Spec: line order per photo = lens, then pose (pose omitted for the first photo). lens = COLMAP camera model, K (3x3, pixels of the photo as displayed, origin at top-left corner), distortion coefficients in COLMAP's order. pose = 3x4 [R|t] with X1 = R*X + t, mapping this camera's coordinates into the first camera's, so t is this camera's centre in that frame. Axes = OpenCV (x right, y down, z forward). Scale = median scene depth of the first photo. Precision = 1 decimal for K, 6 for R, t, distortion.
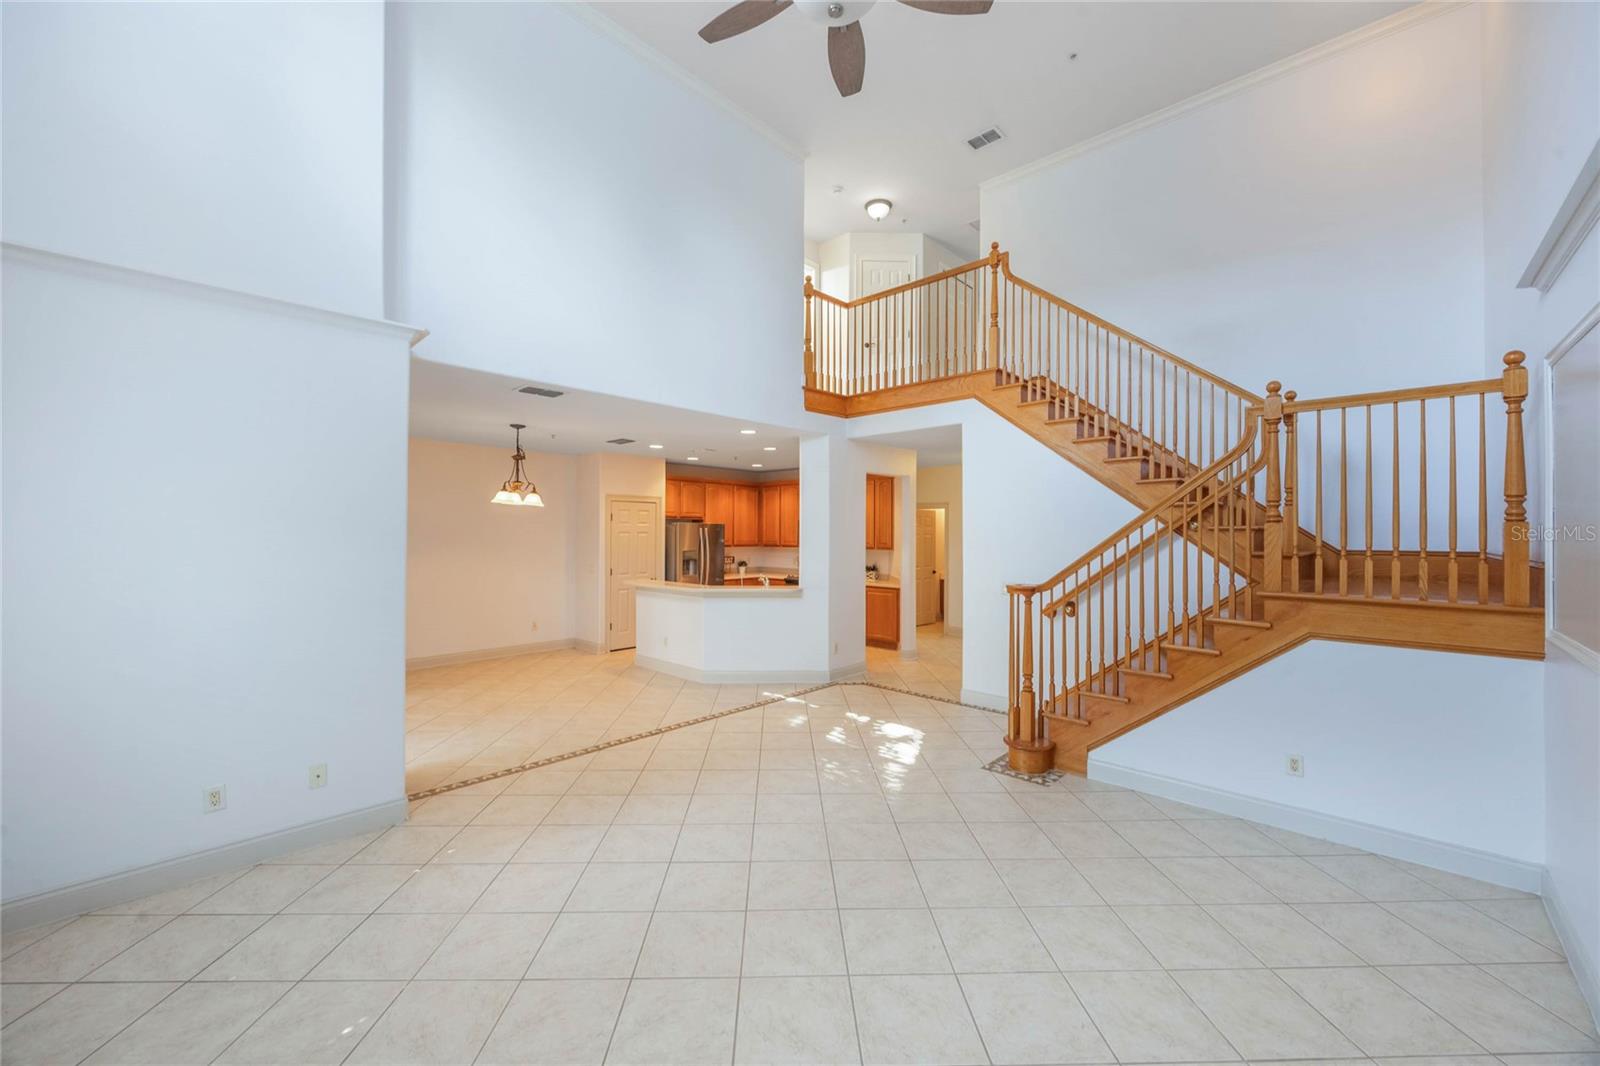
lens RADIAL K [[621.9, 0, 794.7], [0, 621.9, 529.7], [0, 0, 1]] dist [-0.001683, -0.000165]
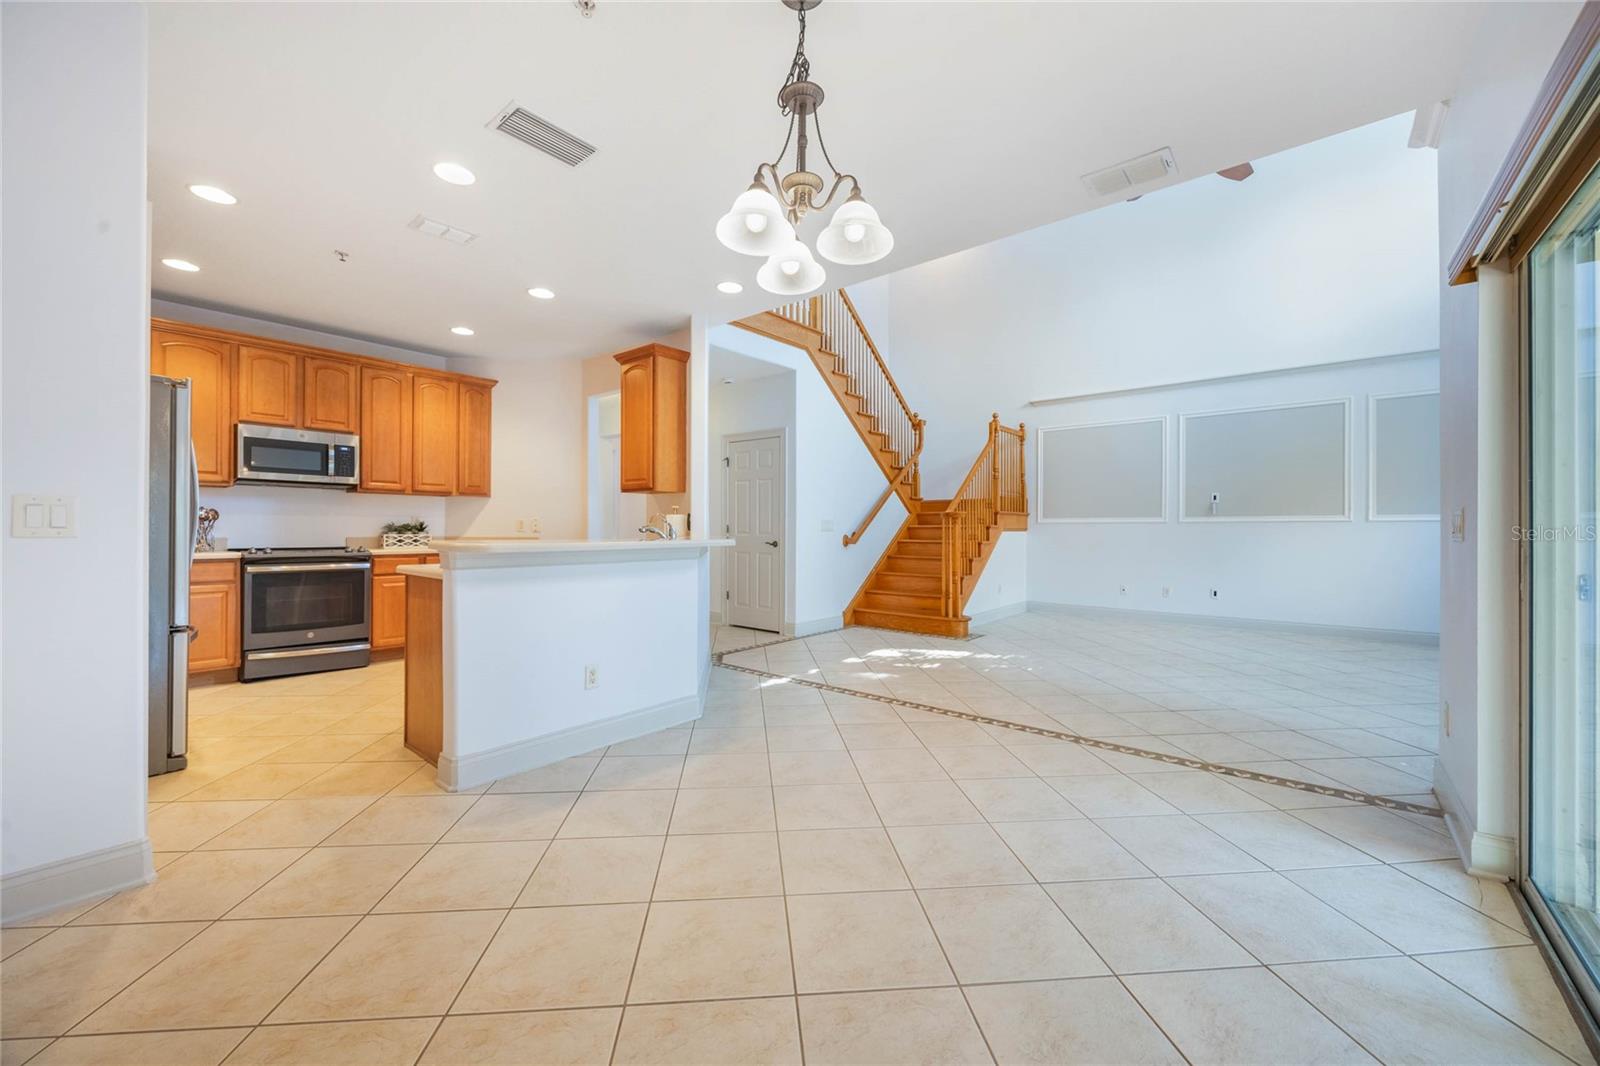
lens RADIAL K [[617.7, 0, 801.2], [0, 617.7, 525.1], [0, 0, 1]] dist [-0.000580, 0.000015]
pose [[-0.066584, 0.000859, 0.997780, -0.770261], [-0.006390, 0.999979, -0.001288, 0.091052], [-0.997760, -0.006461, -0.066577, 1.063344]]
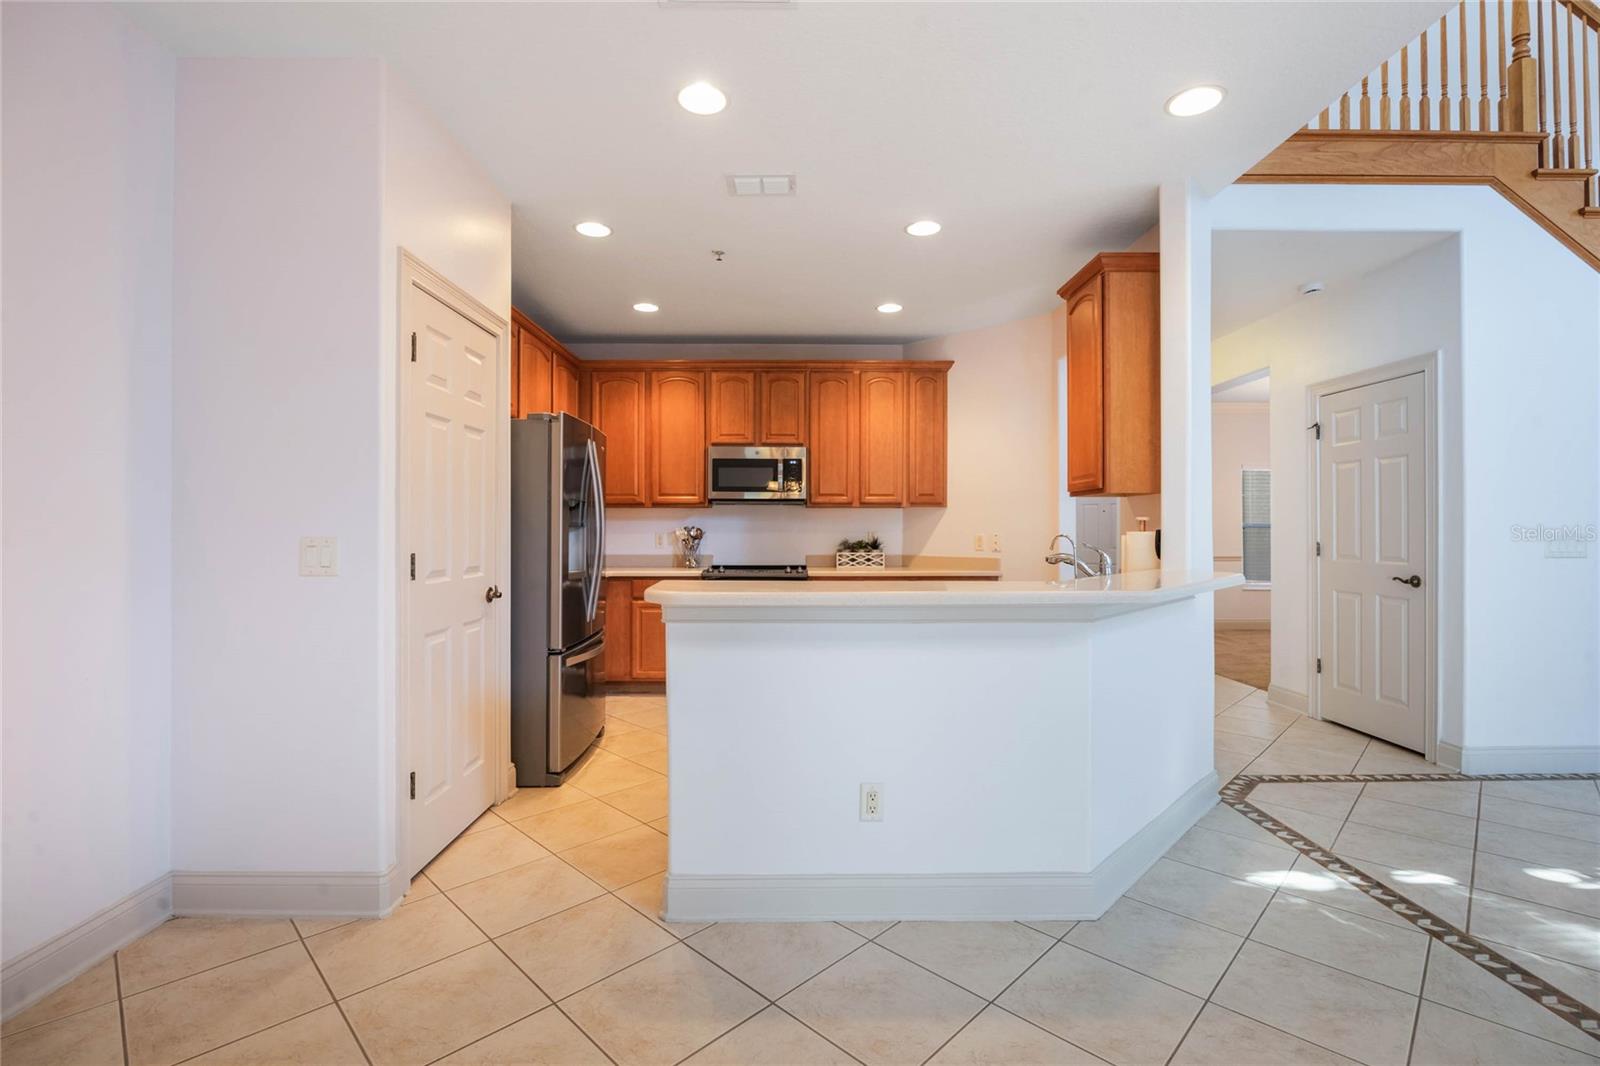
lens RADIAL K [[723.5, 0, 798.0], [0, 723.5, 526.5], [0, 0, 1]] dist [-0.010783, 0.000492]
pose [[0.720371, -0.000422, 0.693588, -0.536702], [0.001039, 0.999999, -0.000470, 0.073595], [-0.693588, 0.001059, 0.720371, 0.957297]]
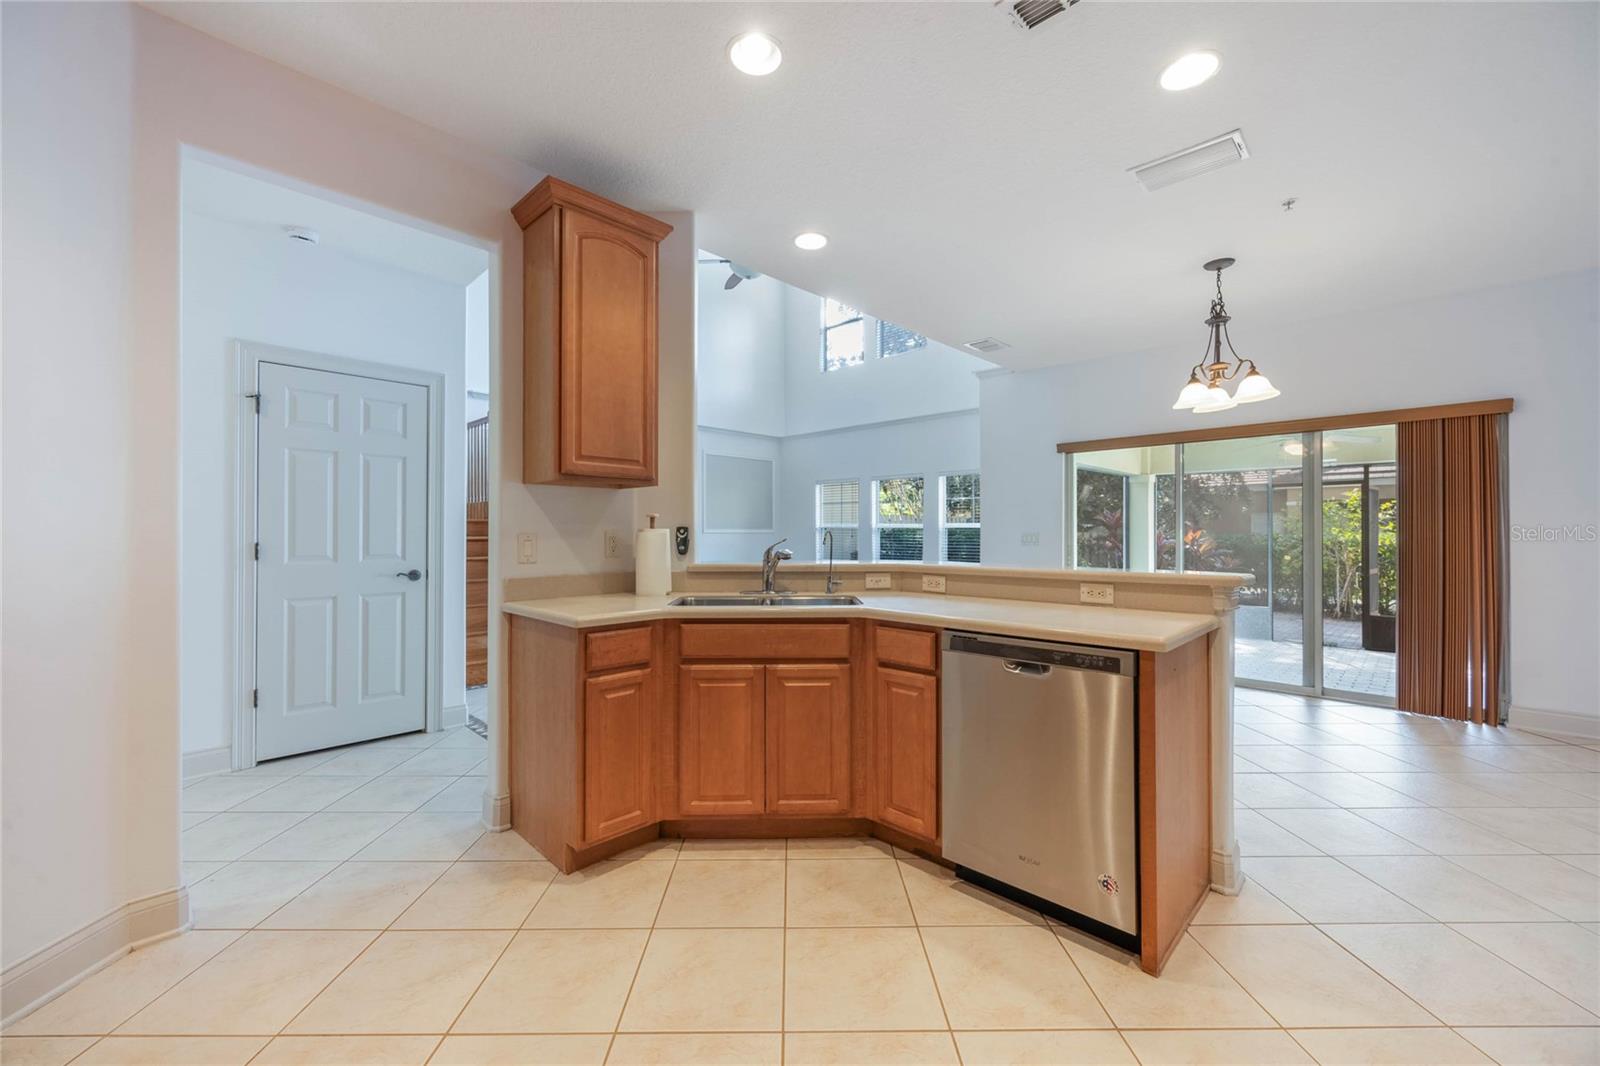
lens RADIAL K [[624.8, 0, 803.2], [0, 624.8, 531.8], [0, 0, 1]] dist [-0.000306, 0.005847]
pose [[-0.999980, -0.003773, 0.005076, -0.076374], [-0.003788, 0.999989, -0.002926, 0.078465], [-0.005065, -0.002946, -0.999983, 1.634889]]
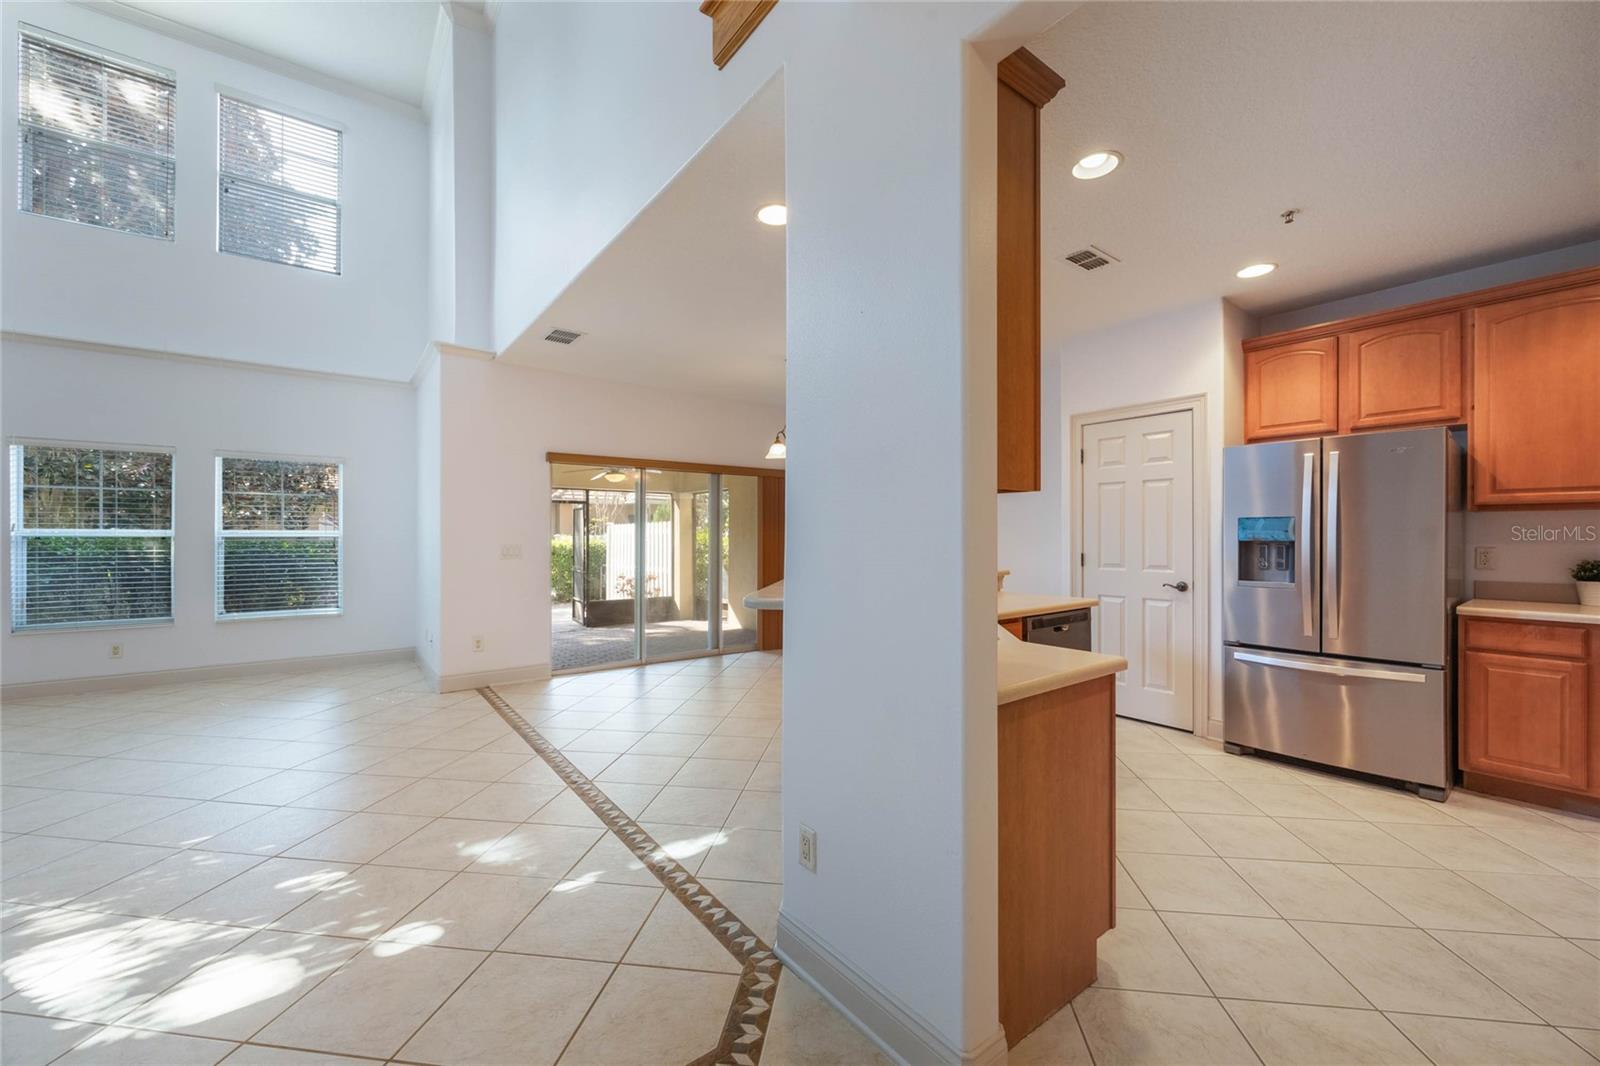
lens RADIAL K [[621.9, 0, 794.7], [0, 621.9, 529.7], [0, 0, 1]] dist [-0.001683, -0.000165]
pose [[-0.164376, -0.011184, -0.986334, 0.374023], [0.003805, 0.999921, -0.011973, 0.067465], [0.986390, -0.005721, -0.164321, 1.189112]]
